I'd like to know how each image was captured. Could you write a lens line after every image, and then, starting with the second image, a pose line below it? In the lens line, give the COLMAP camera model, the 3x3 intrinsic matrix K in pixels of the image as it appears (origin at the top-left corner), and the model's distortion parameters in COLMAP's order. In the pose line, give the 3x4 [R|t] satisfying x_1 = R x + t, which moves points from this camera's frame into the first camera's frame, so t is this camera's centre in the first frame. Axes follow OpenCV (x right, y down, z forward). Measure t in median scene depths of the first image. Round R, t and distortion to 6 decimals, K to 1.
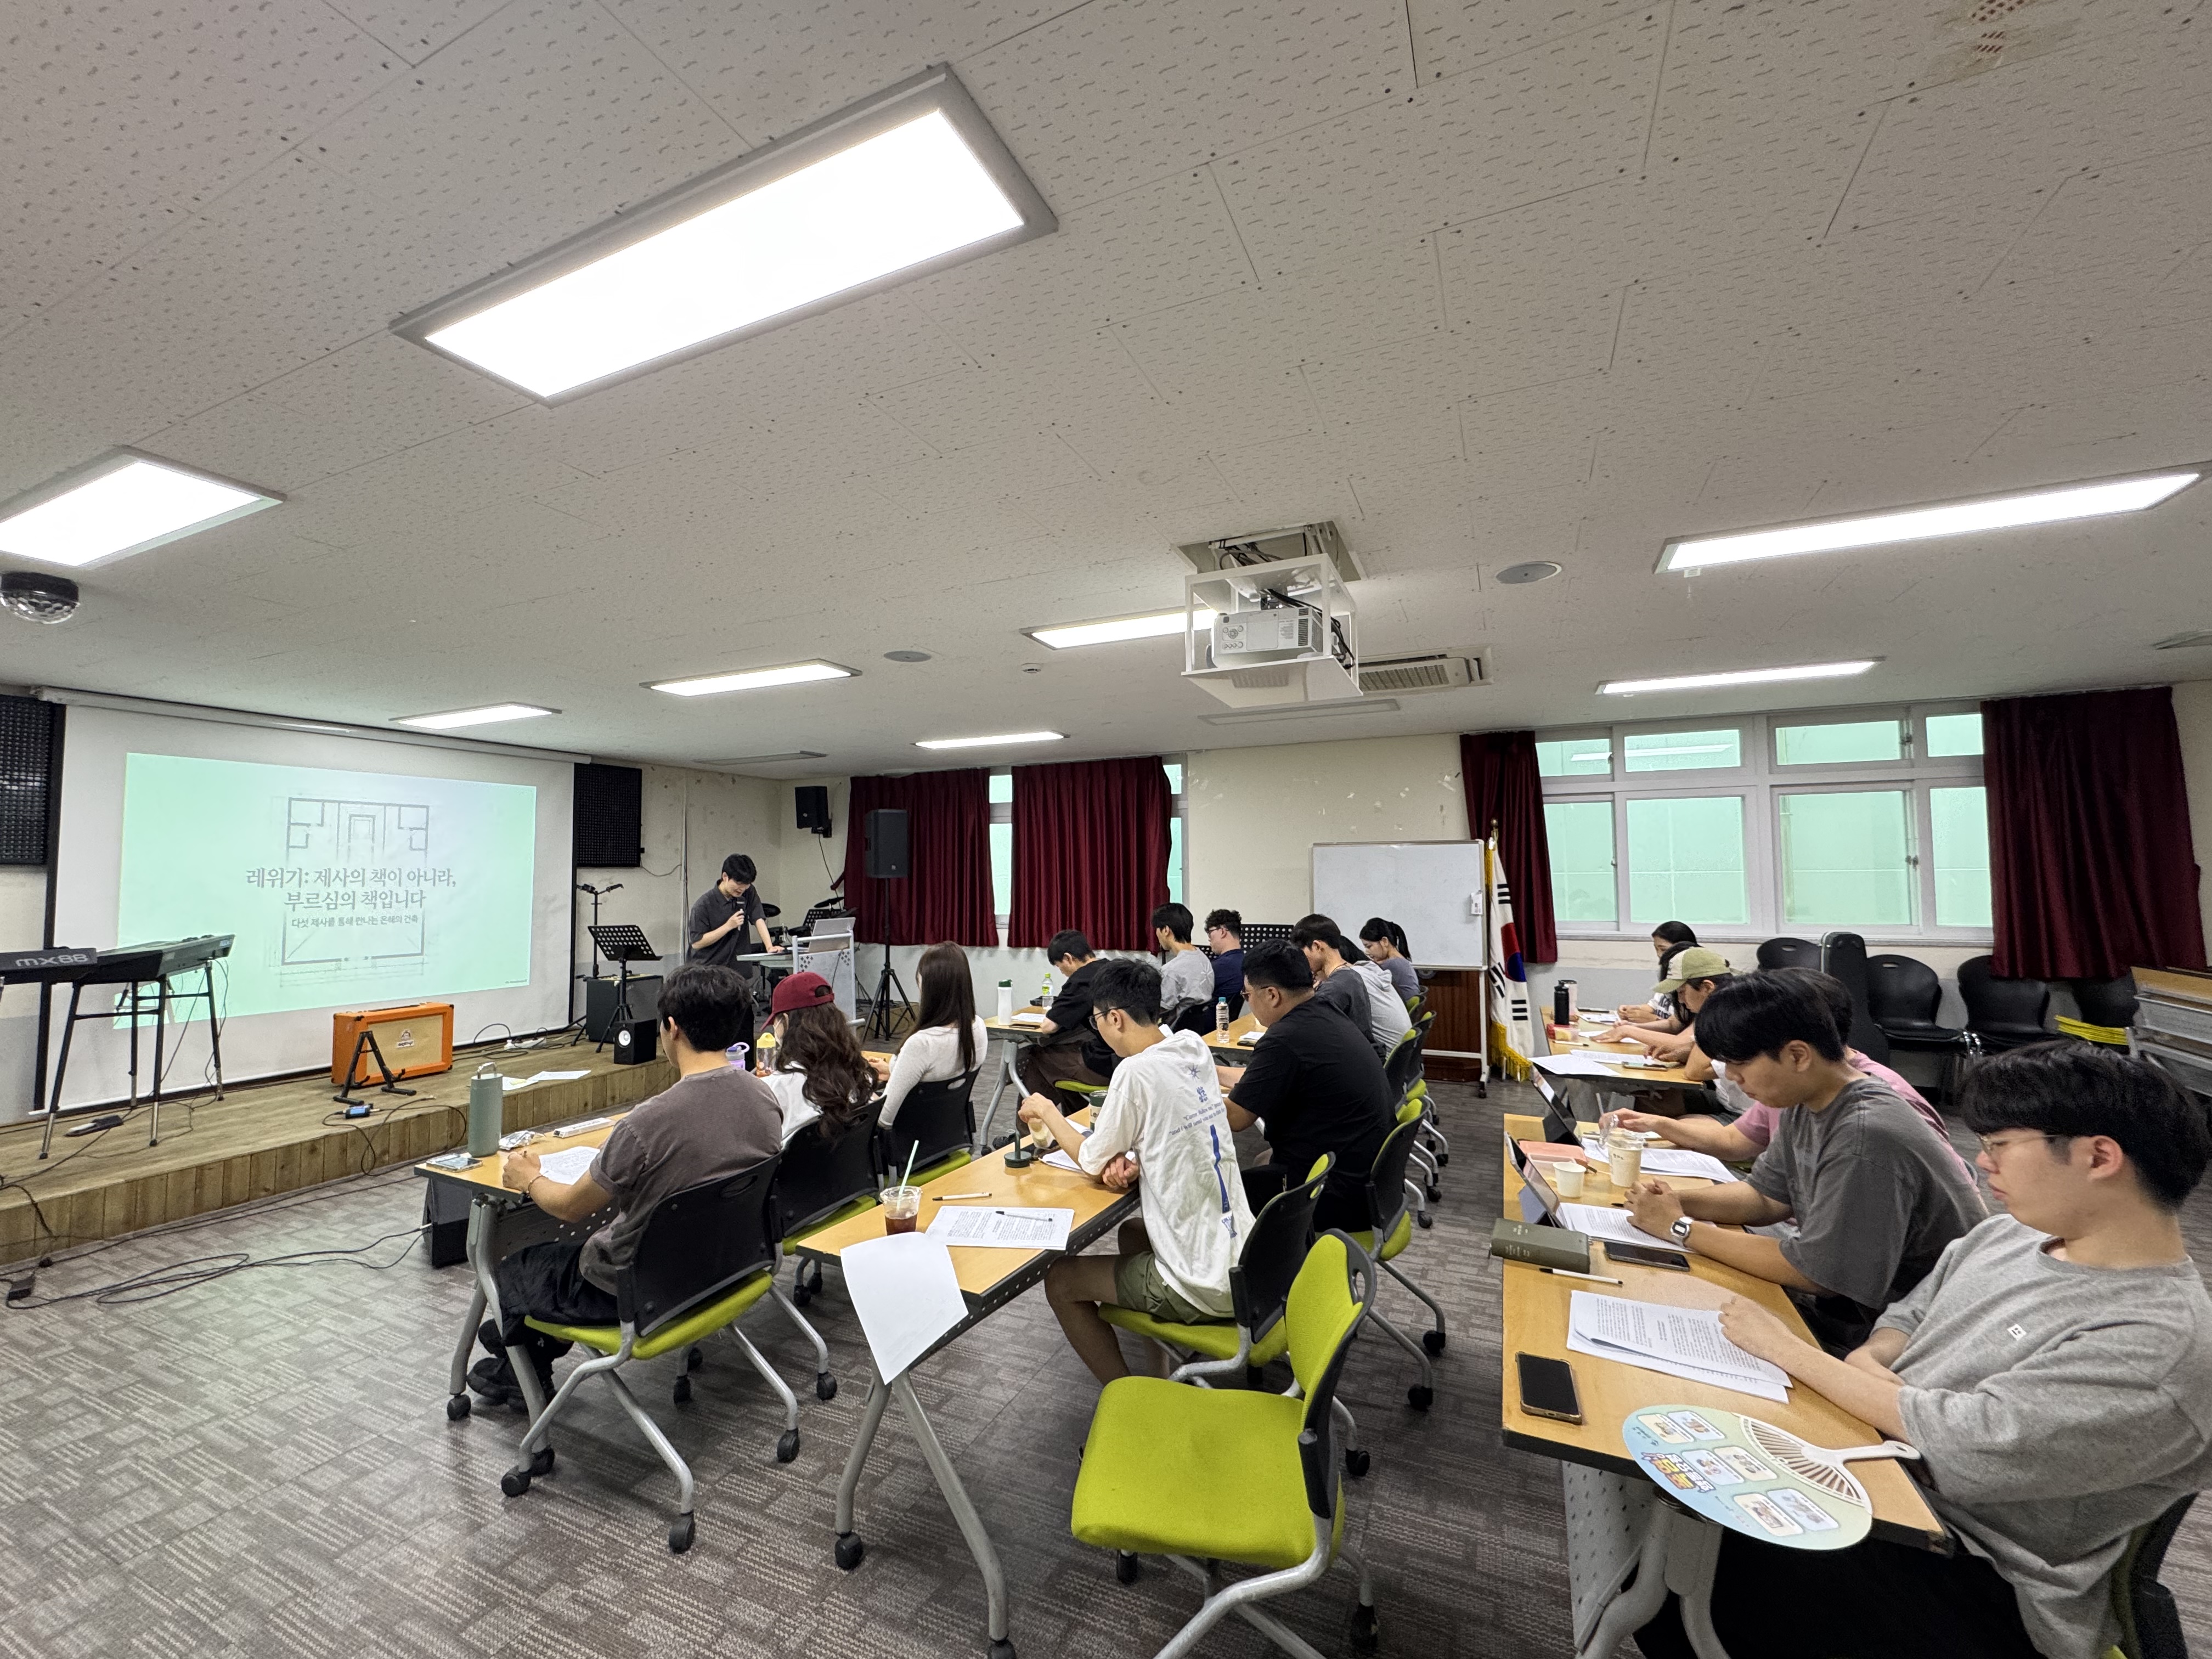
lens RADIAL K [[880.1, 0, 1105.1], [0, 880.1, 829.9], [0, 0, 1]] dist [-0.003620, 0.000486]
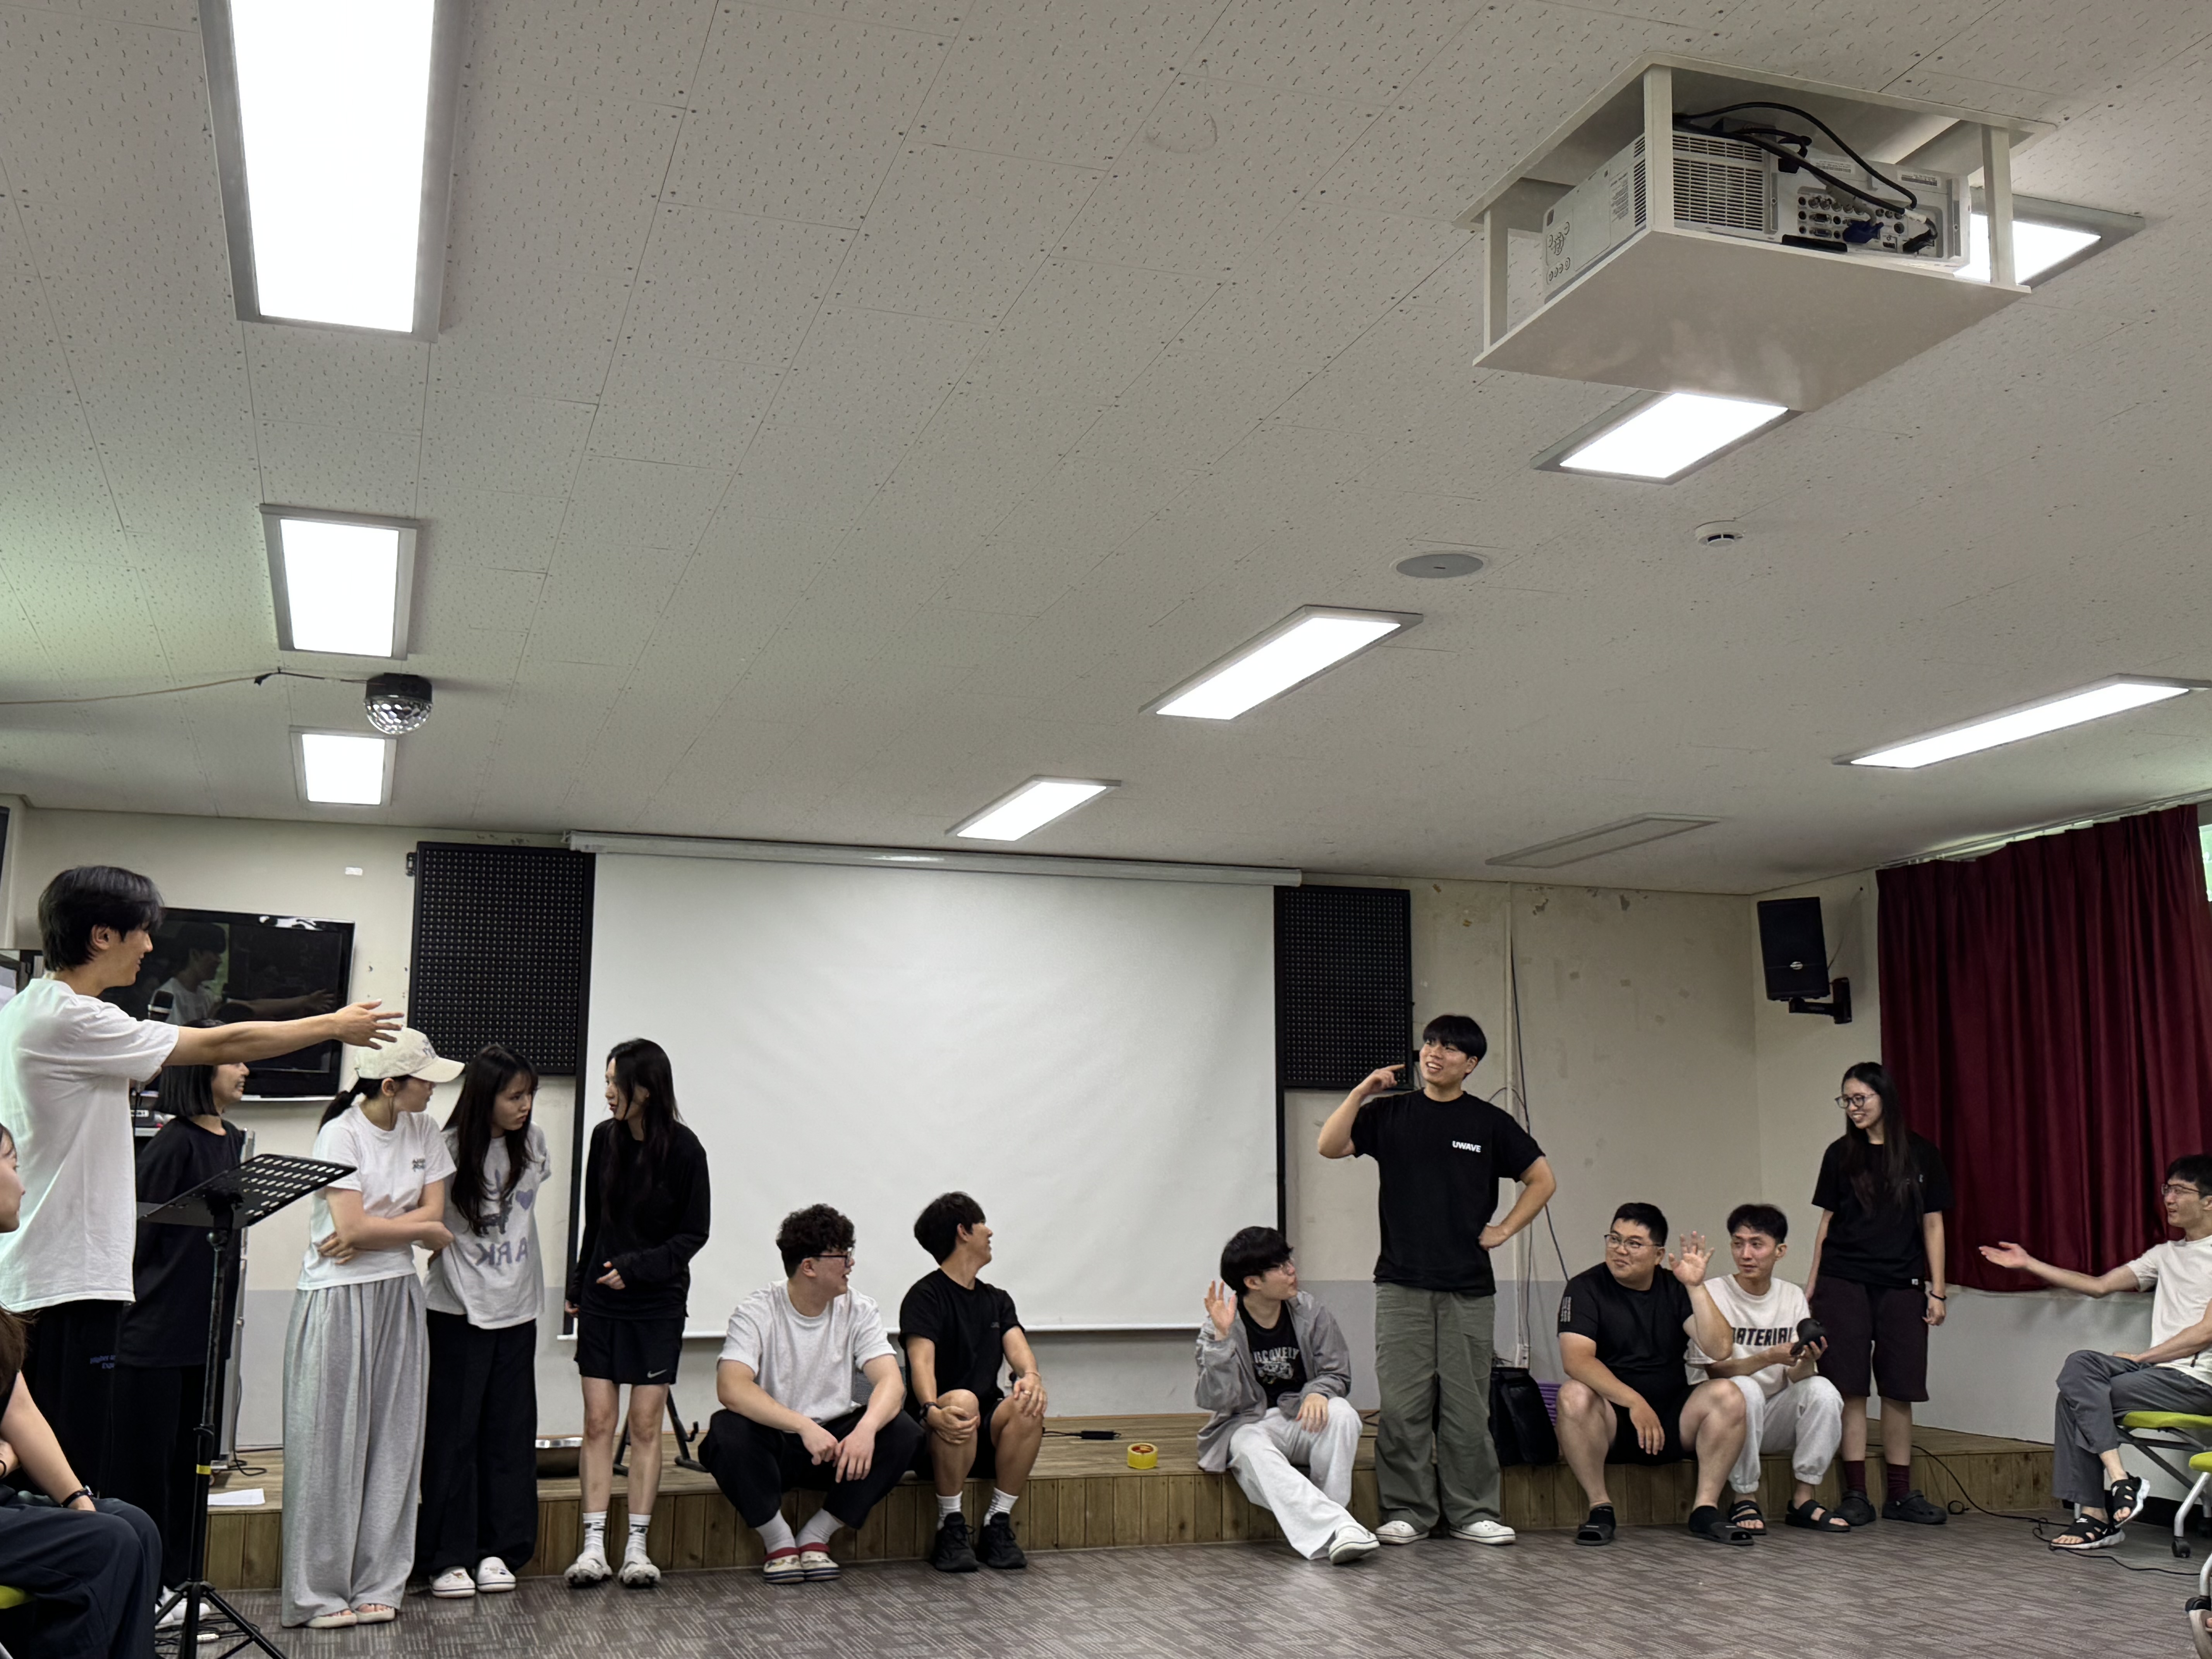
lens RADIAL K [[2244.2, 0, 1100.6], [0, 2244.2, 826.8], [0, 0, 1]] dist [0.078062, 0.000000]
pose [[0.681417, -0.107385, -0.723975, 0.330163], [0.026857, 0.992180, -0.121890, 0.054882], [0.731403, 0.063614, 0.678972, 0.028976]]
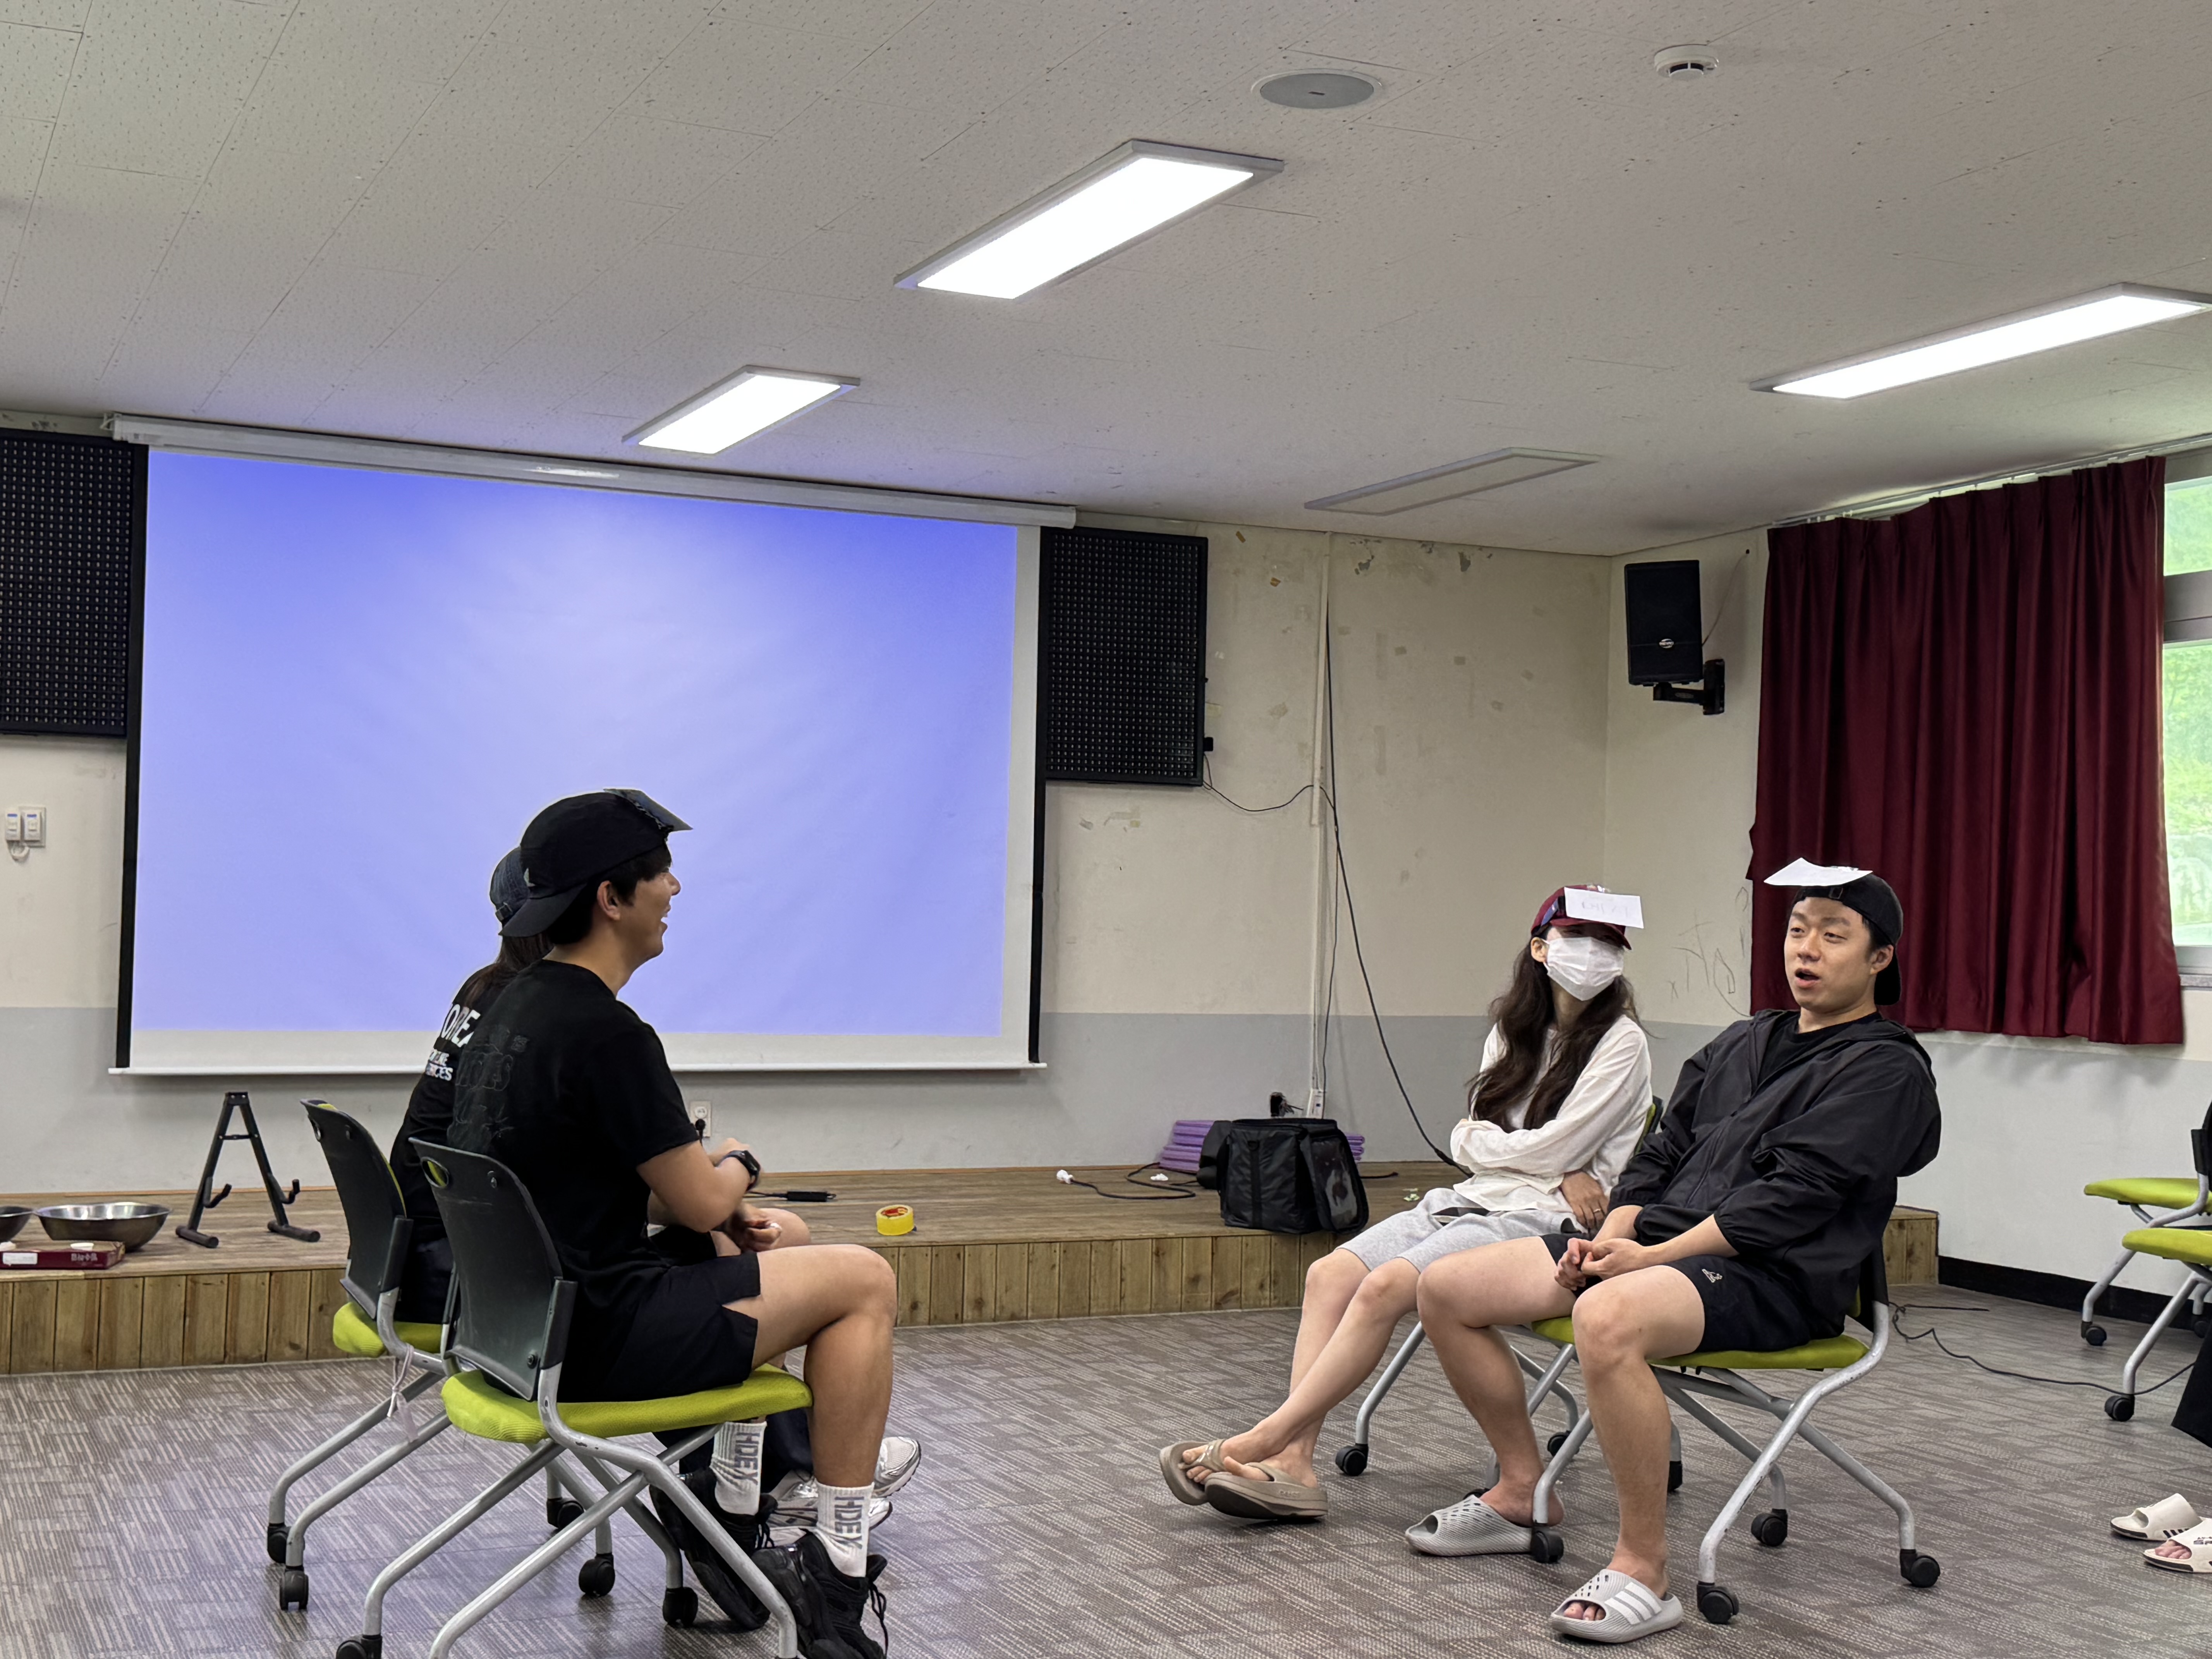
lens RADIAL K [[2703.6, 0, 1099.6], [0, 2703.6, 844.3], [0, 0, 1]] dist [0.099552, 0.000000]
pose [[0.761962, 0.009438, -0.647553, 0.274548], [0.003974, 0.999807, 0.019248, 0.055515], [0.647610, -0.017240, 0.761777, 0.057397]]
